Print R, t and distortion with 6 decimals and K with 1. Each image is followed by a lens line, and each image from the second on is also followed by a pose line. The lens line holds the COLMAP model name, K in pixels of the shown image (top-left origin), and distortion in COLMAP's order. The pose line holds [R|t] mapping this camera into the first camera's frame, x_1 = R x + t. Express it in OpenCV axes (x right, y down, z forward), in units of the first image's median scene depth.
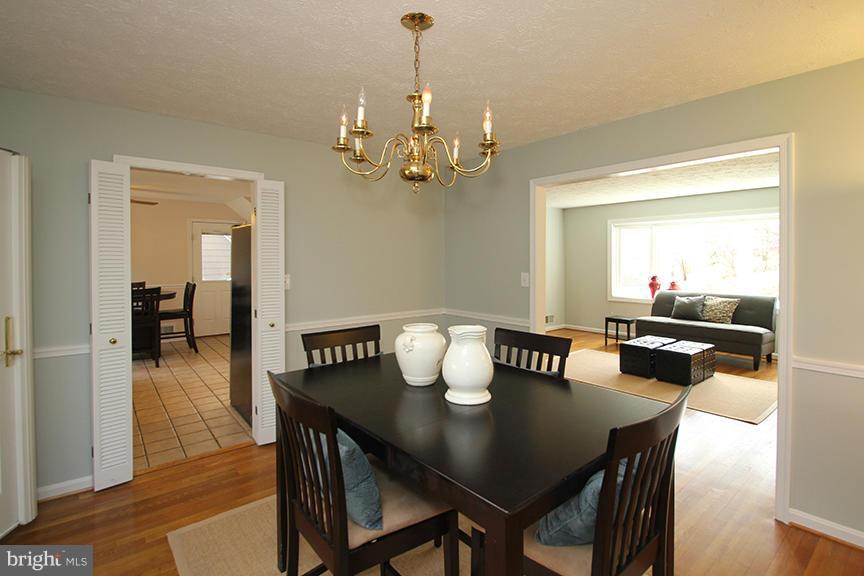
lens RADIAL K [[412.2, 0, 441.7], [0, 412.2, 260.5], [0, 0, 1]] dist [-0.014614, 0.000138]
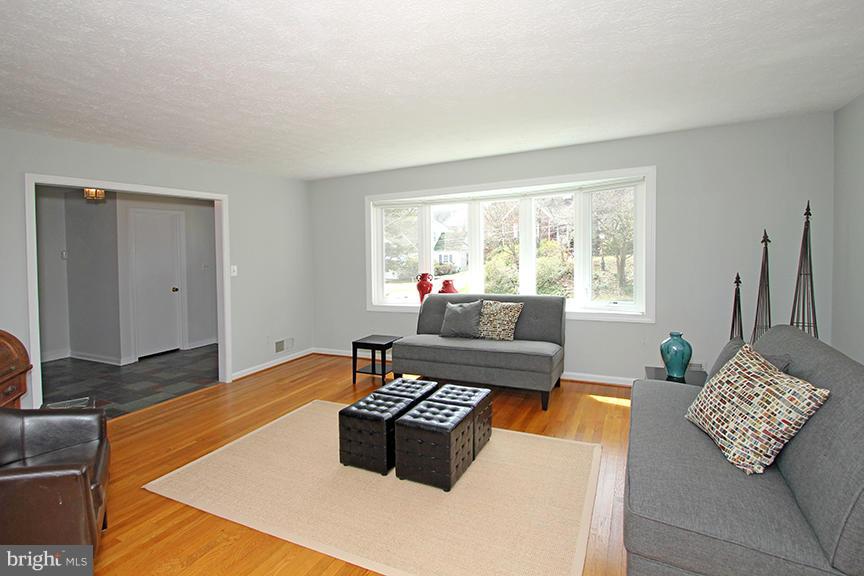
lens RADIAL K [[422.3, 0, 435.2], [0, 422.3, 275.0], [0, 0, 1]] dist [0.001115, -0.014685]
pose [[0.909739, -0.051626, 0.411957, 0.261531], [0.029841, 0.997803, 0.059144, -0.004077], [-0.414106, -0.041512, 0.909282, 0.357629]]
